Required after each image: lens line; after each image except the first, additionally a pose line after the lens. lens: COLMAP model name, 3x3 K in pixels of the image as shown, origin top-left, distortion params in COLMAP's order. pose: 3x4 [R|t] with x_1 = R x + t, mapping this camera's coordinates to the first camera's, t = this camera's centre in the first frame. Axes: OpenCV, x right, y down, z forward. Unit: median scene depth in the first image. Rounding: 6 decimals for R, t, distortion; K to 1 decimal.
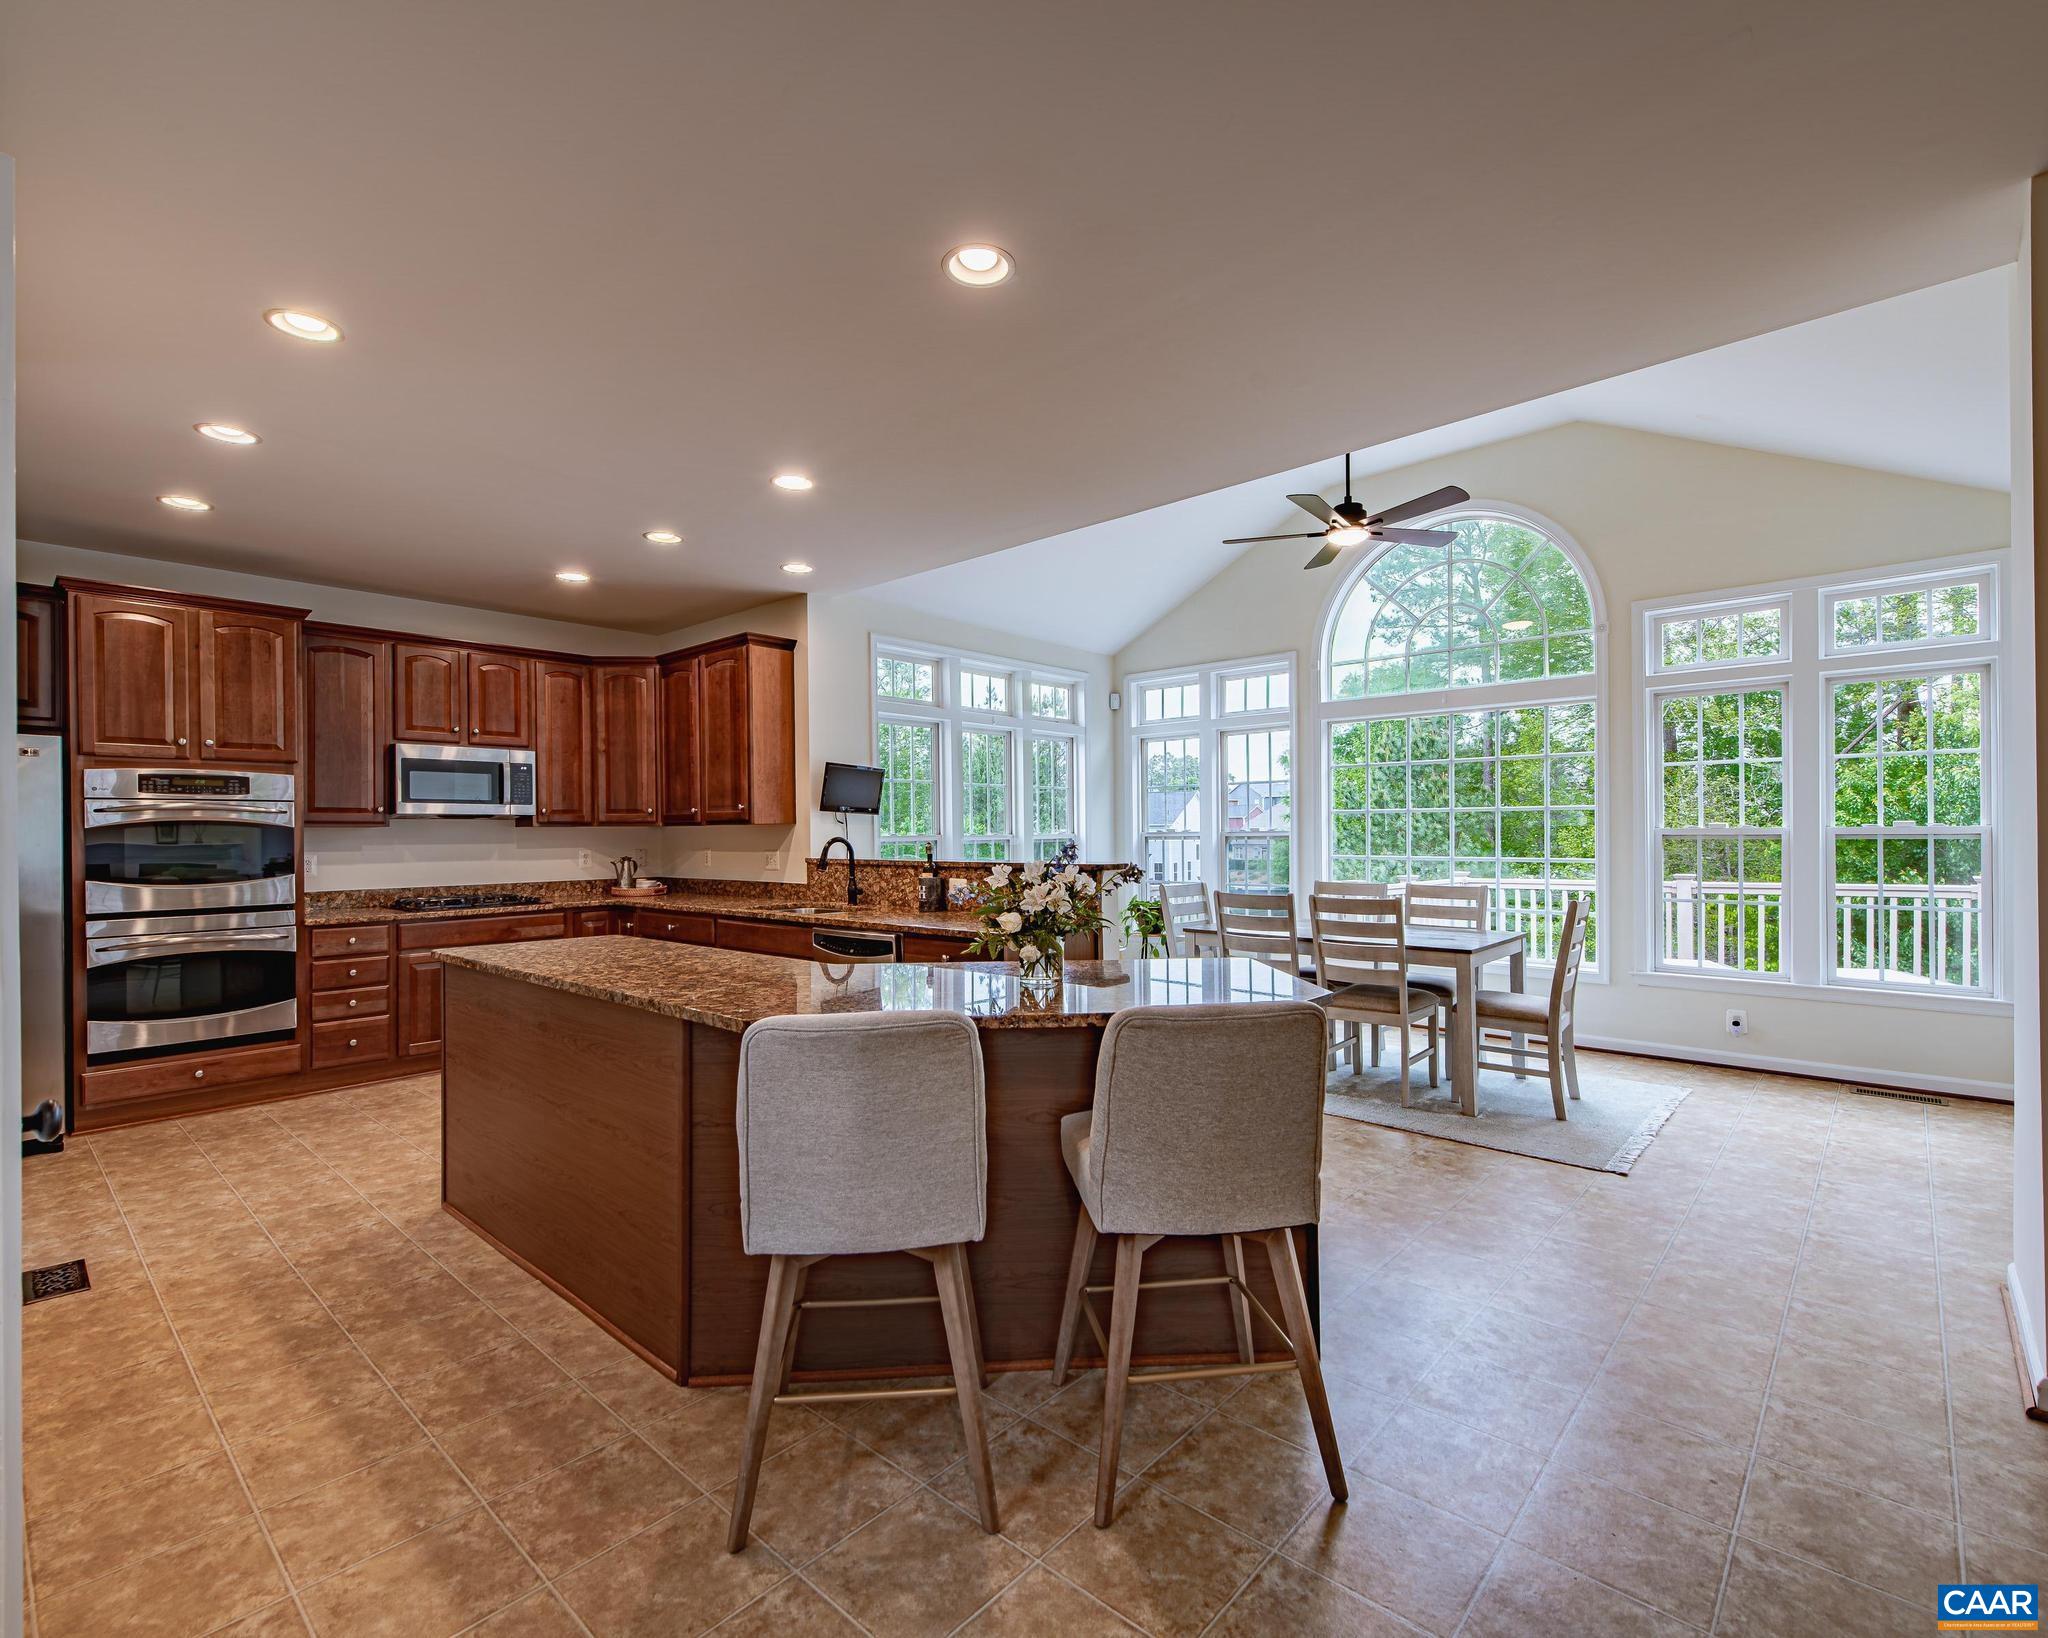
lens RADIAL K [[956.6, 0, 1013.6], [0, 956.6, 833.8], [0, 0, 1]] dist [0.015486, -0.007010]
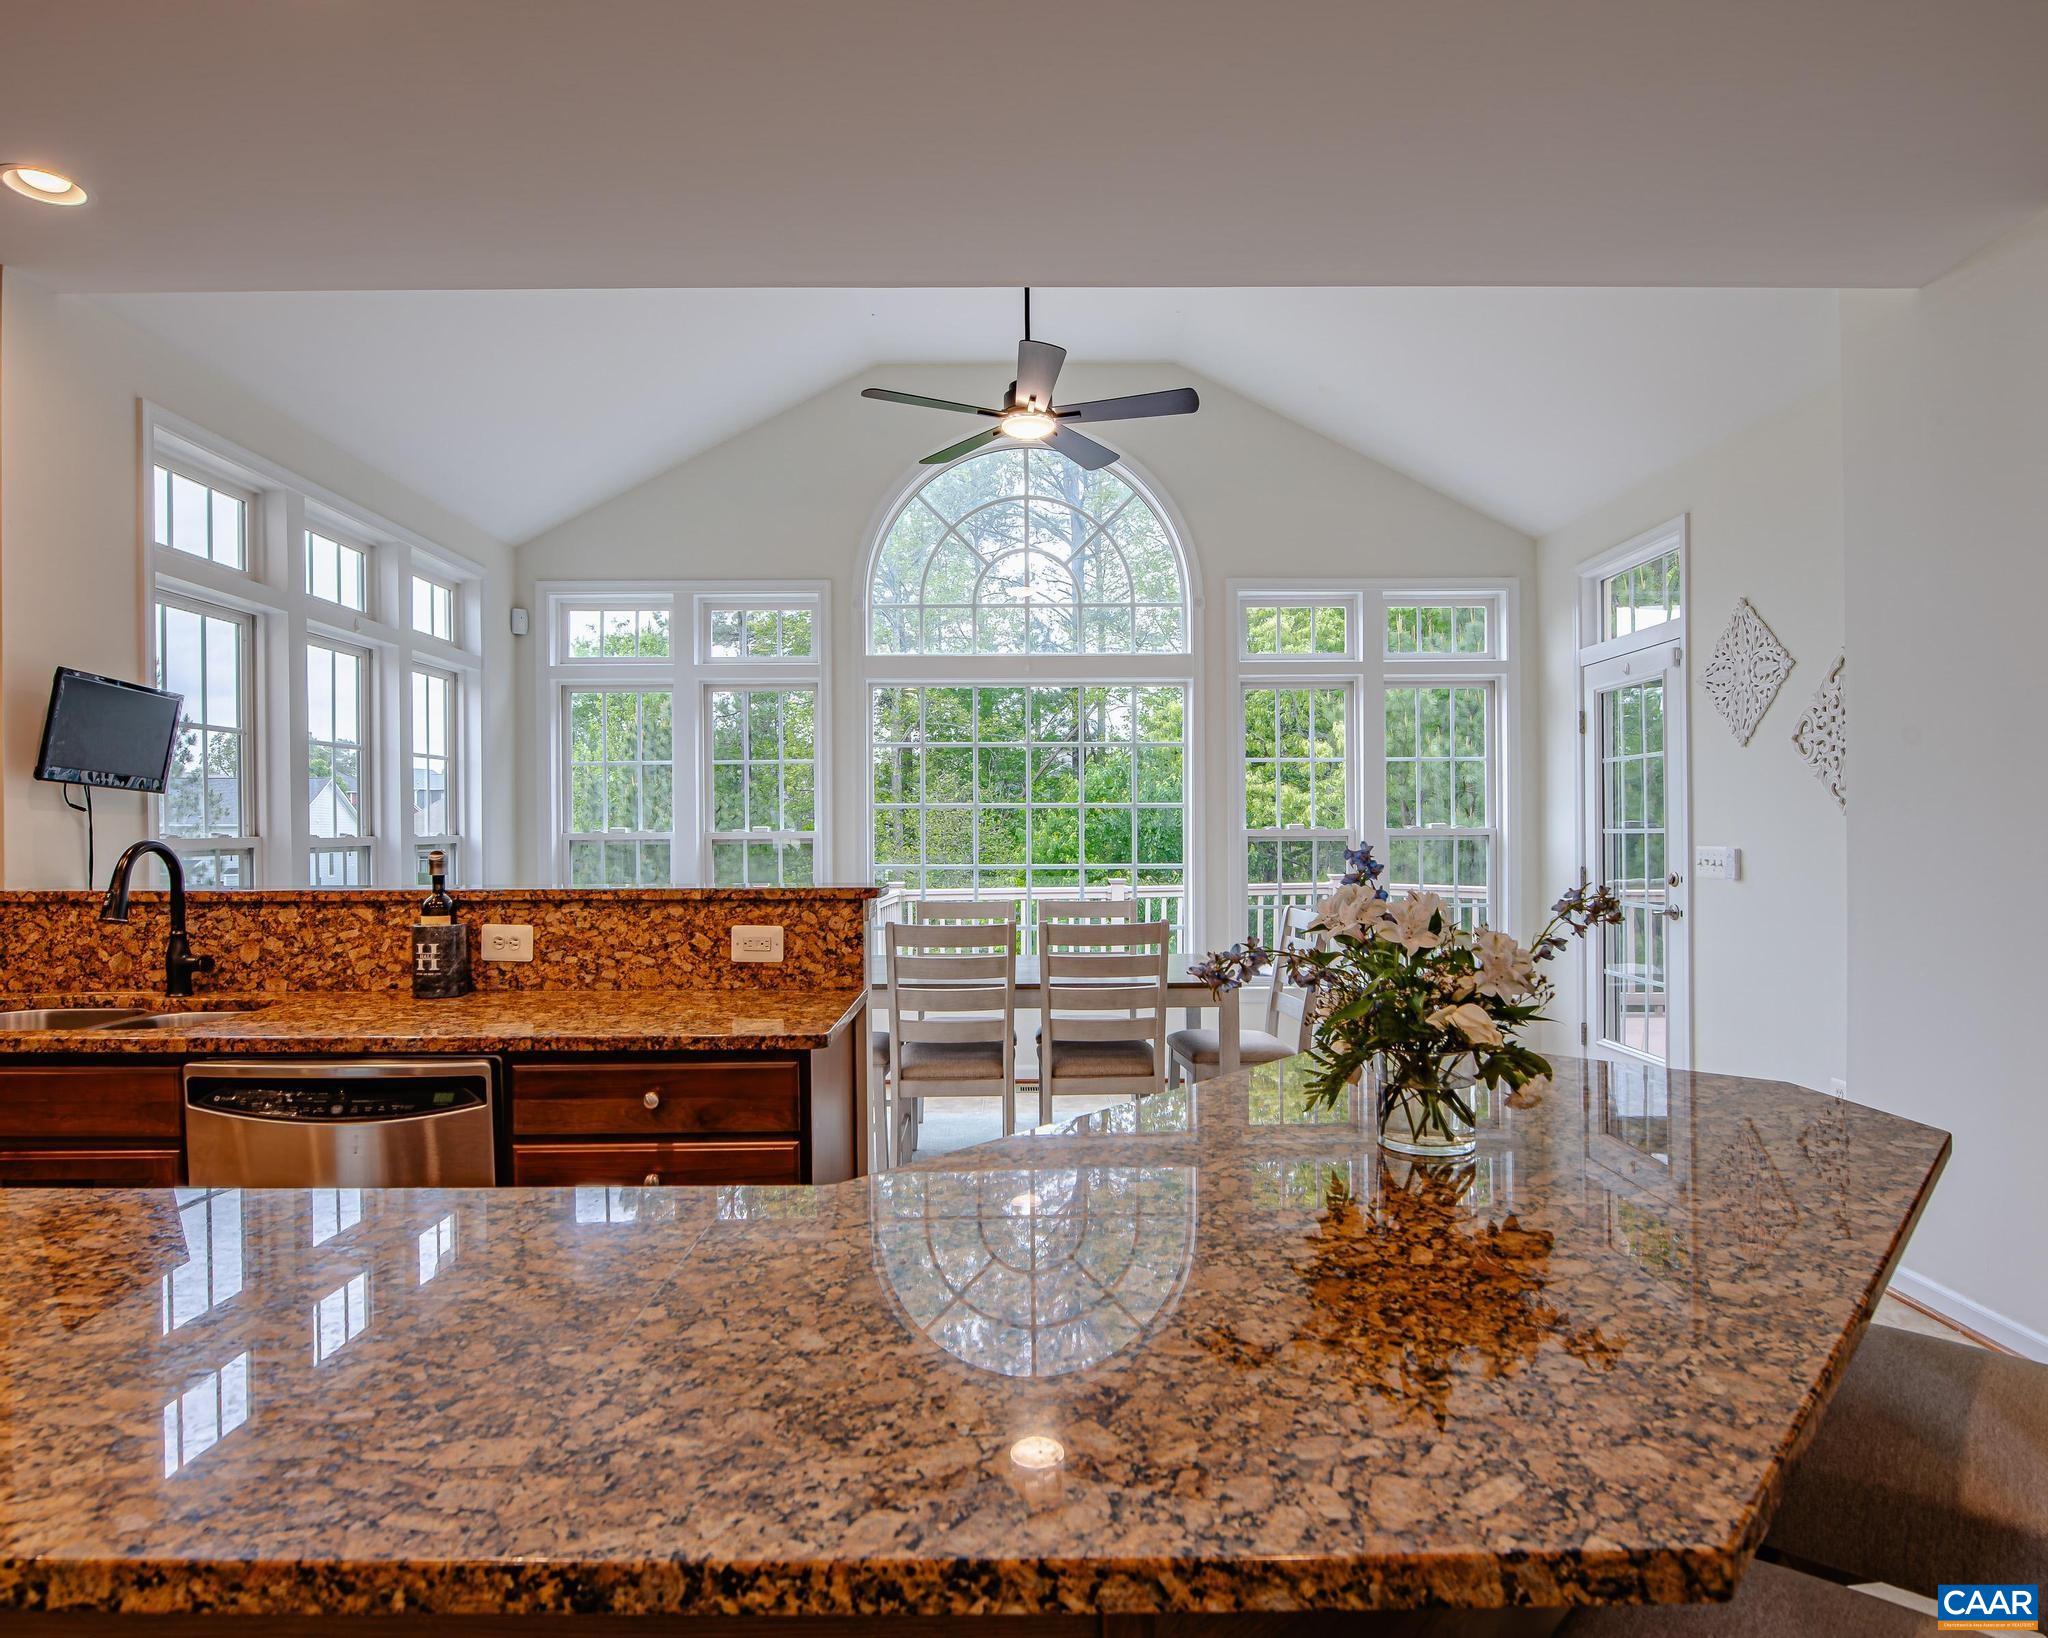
lens RADIAL K [[1157.2, 0, 1021.2], [0, 1157.2, 839.4], [0, 0, 1]] dist [-0.016972, -0.000276]
pose [[0.734463, -0.001097, 0.678647, -0.233577], [0.000387, 0.999999, 0.001197, 0.002252], [-0.678648, -0.000617, 0.734463, 0.337811]]
